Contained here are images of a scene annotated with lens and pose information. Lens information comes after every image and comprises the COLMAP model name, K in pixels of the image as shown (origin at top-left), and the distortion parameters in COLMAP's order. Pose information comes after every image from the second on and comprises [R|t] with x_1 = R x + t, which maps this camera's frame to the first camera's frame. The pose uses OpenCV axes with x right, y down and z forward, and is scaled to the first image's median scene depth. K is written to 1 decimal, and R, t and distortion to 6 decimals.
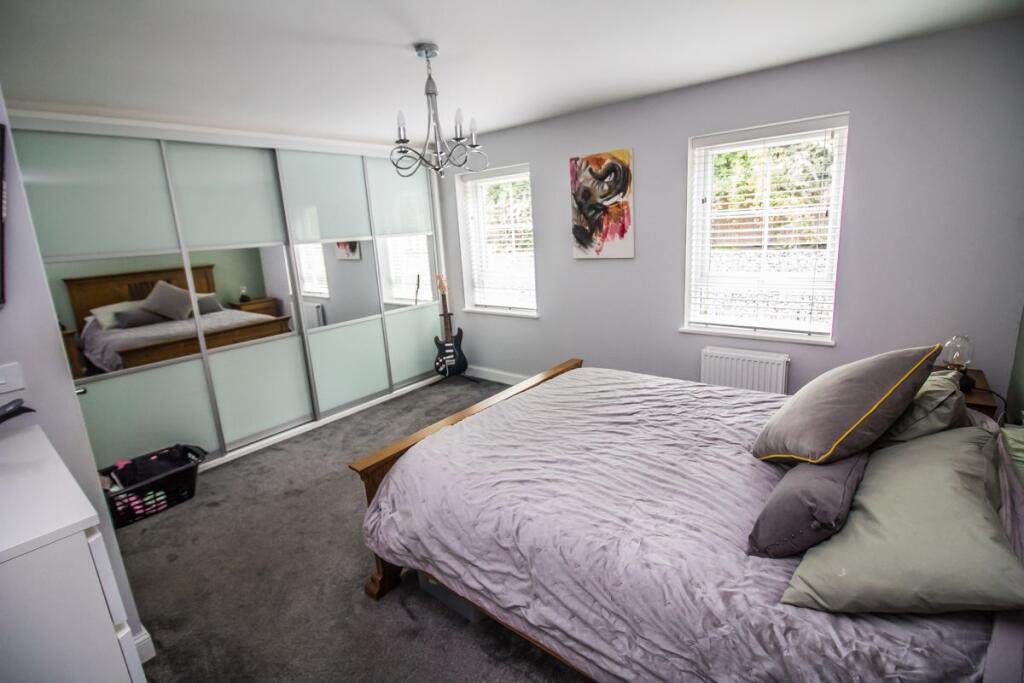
lens RADIAL K [[477.2, 0, 504.0], [0, 477.2, 338.2], [0, 0, 1]] dist [-0.004896, -0.000923]
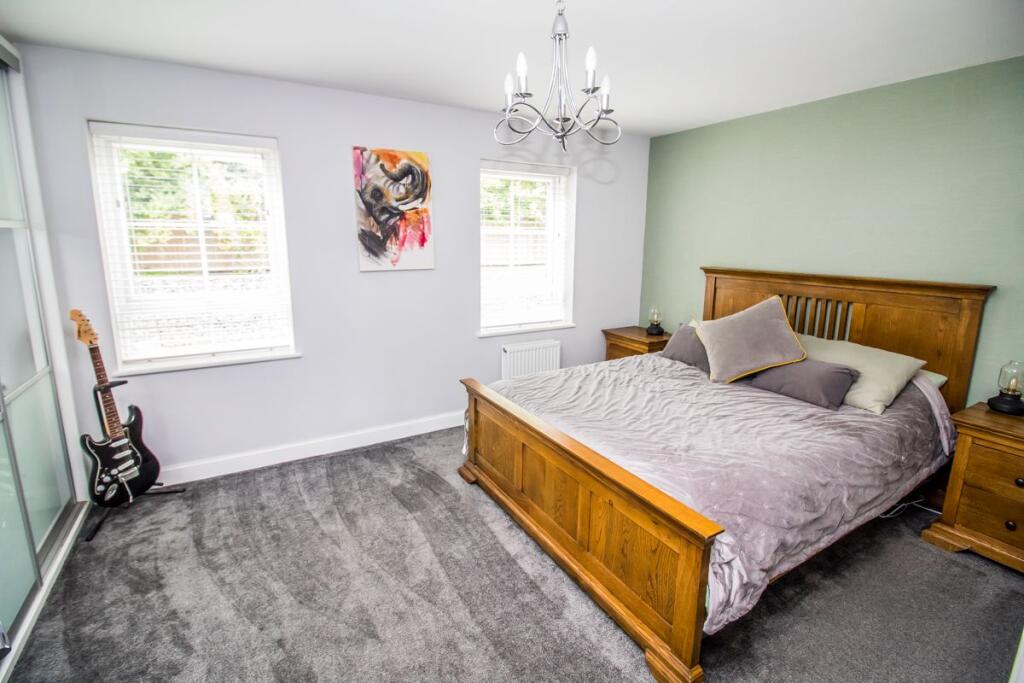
lens RADIAL K [[477.2, 0, 544.1], [0, 477.2, 332.9], [0, 0, 1]] dist [-0.004896, -0.000923]
pose [[0.315980, -0.123061, 0.940751, -0.554909], [0.188472, 0.979933, 0.064882, -0.062038], [-0.929857, 0.156804, 0.332833, 0.489559]]
